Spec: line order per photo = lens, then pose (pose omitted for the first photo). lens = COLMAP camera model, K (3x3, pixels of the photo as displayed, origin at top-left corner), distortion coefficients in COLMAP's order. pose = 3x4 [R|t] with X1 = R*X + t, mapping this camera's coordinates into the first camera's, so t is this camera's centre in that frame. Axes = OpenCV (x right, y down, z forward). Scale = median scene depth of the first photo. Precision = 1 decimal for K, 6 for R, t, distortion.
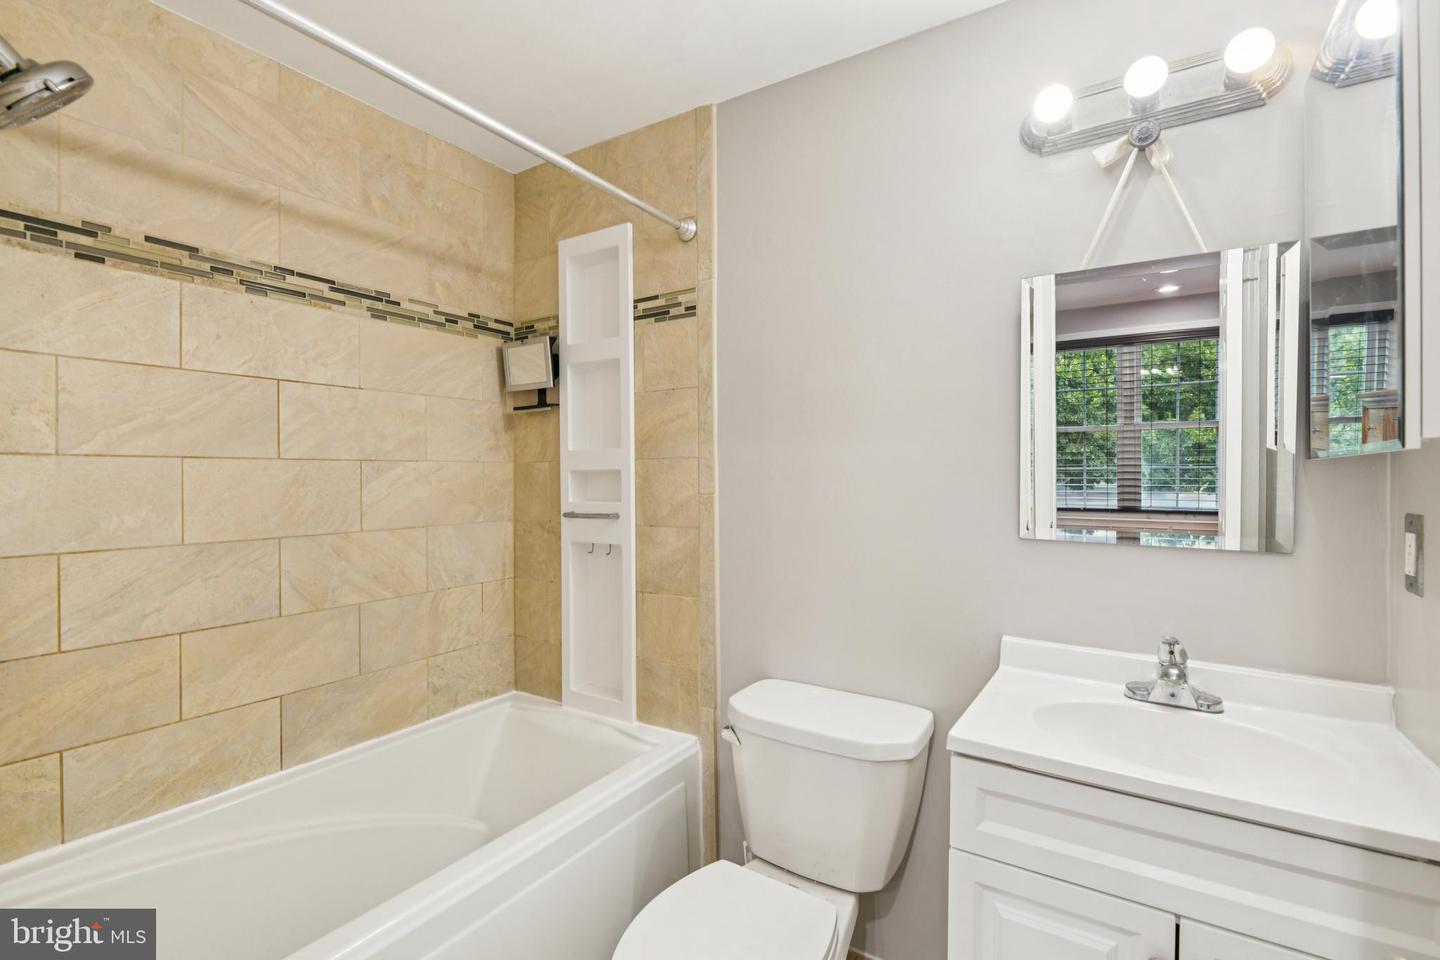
lens RADIAL K [[624.5, 0, 748.9], [0, 624.5, 481.6], [0, 0, 1]] dist [-0.000486, -0.000078]
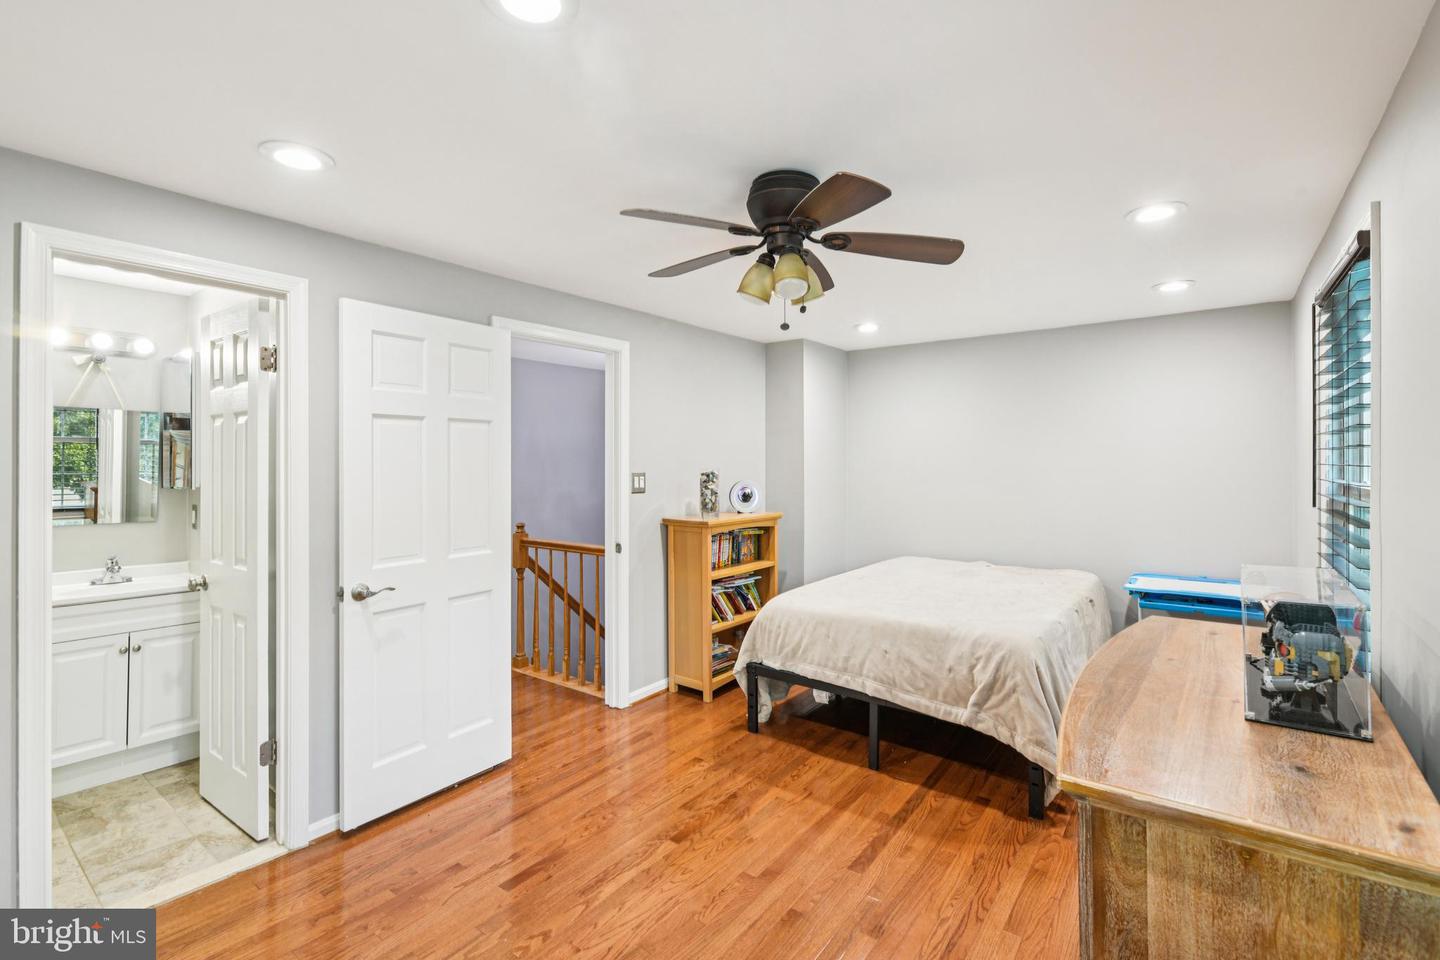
lens RADIAL K [[667.2, 0, 723.7], [0, 667.2, 463.5], [0, 0, 1]] dist [-0.000406, -0.000125]
pose [[0.107987, 0.002910, 0.994148, -1.016443], [0.012824, 0.999908, -0.004320, -0.051786], [-0.994070, 0.013215, 0.107940, -1.028512]]
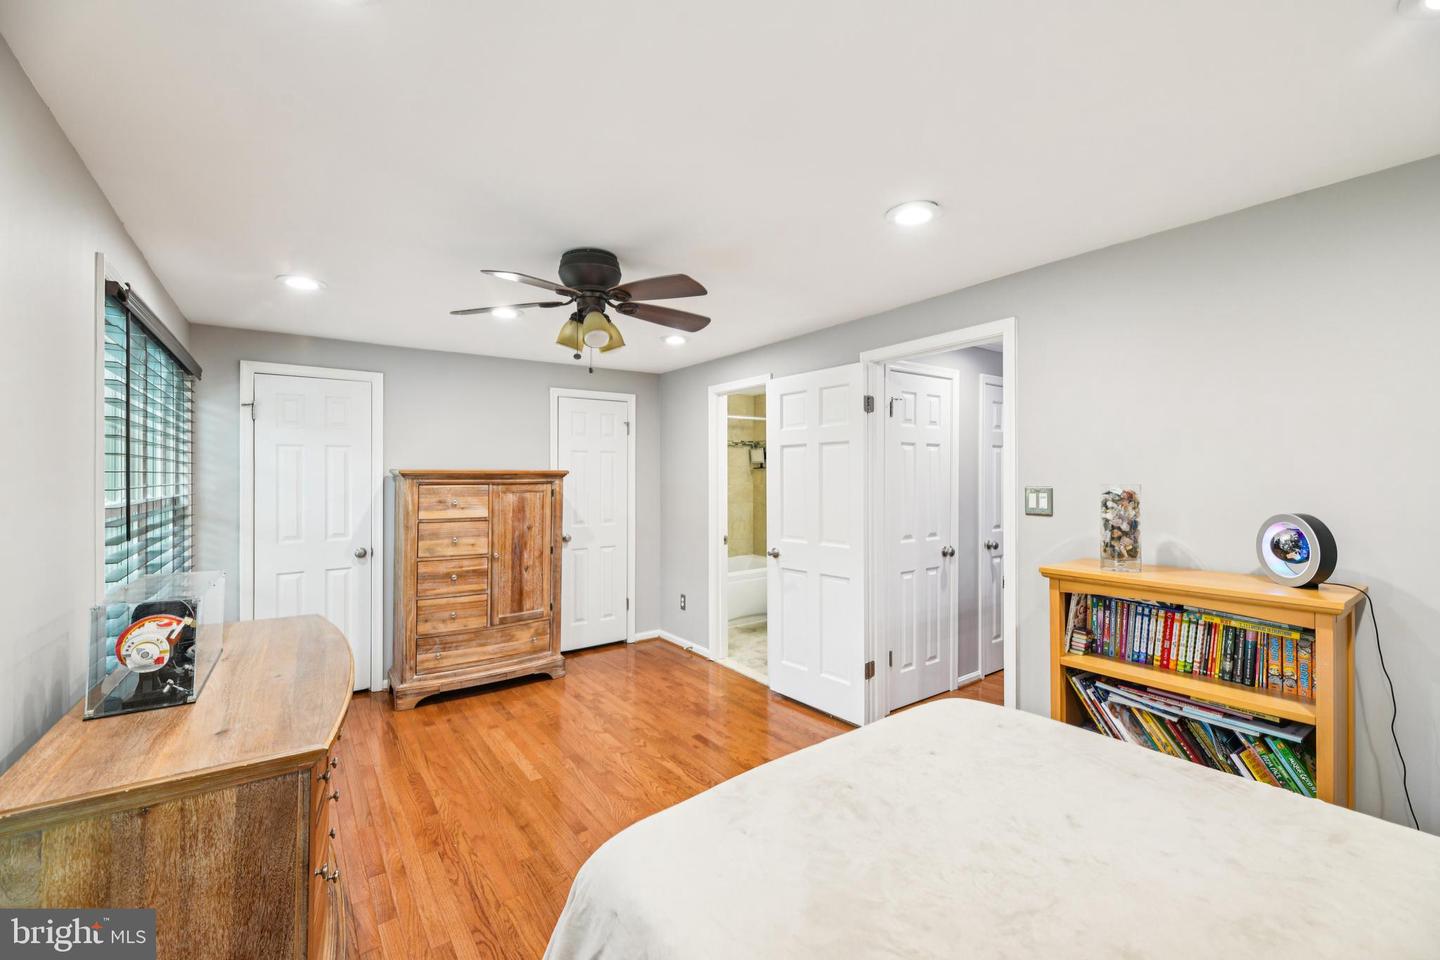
lens RADIAL K [[579.6, 0, 720.0], [0, 579.6, 480.0], [0, 0, 1]] dist [-0.000107, -0.000052]
pose [[0.920640, 0.000039, -0.390412, 0.675849], [-0.000584, 0.999999, -0.001279, -0.051966], [0.390412, 0.001406, 0.920639, -1.942513]]
